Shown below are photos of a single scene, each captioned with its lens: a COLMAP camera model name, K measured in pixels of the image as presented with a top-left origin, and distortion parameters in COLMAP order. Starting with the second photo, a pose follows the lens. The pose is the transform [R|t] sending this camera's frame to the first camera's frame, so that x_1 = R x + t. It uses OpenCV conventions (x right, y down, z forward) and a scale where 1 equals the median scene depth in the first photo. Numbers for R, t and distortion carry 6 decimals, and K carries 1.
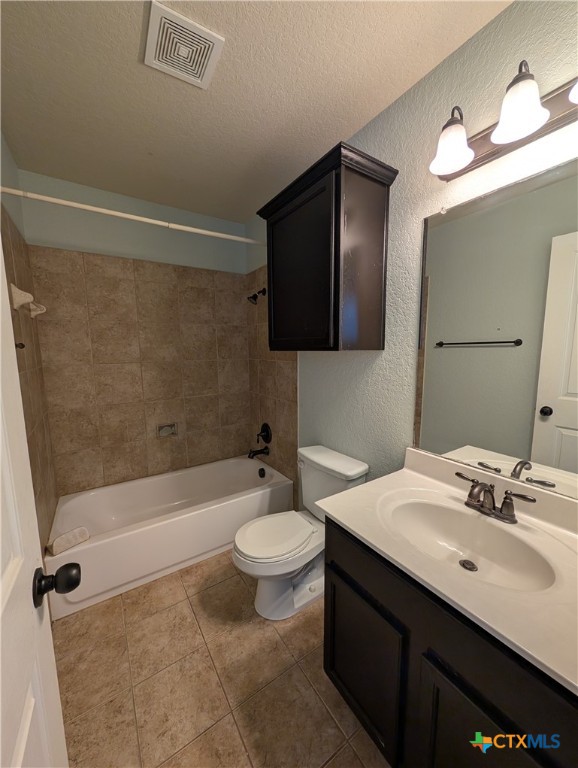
lens RADIAL K [[291.4, 0, 288.7], [0, 291.4, 385.8], [0, 0, 1]] dist [-0.000616, 0.000244]
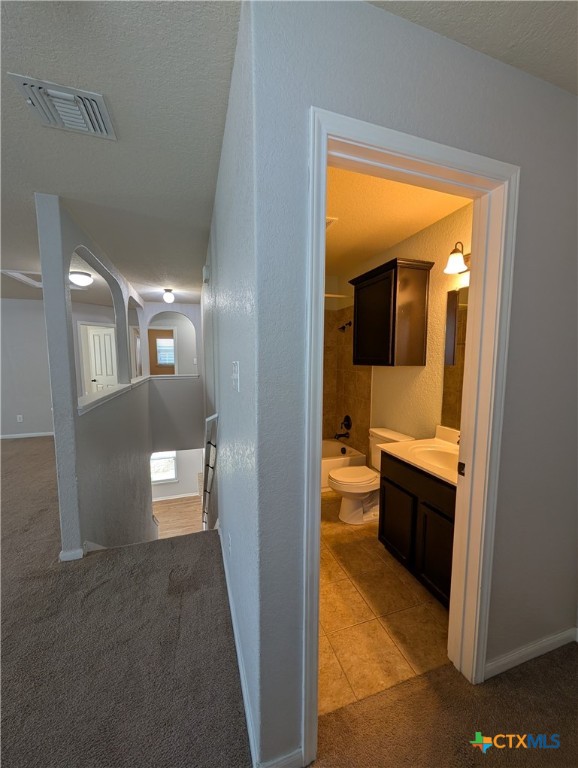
lens RADIAL K [[291.4, 0, 288.7], [0, 291.4, 385.8], [0, 0, 1]] dist [-0.000616, 0.000244]
pose [[0.964441, 0.034381, -0.262052, 0.012963], [-0.043812, 0.998582, -0.030234, 0.048195], [0.260641, 0.040640, 0.964580, -0.522528]]
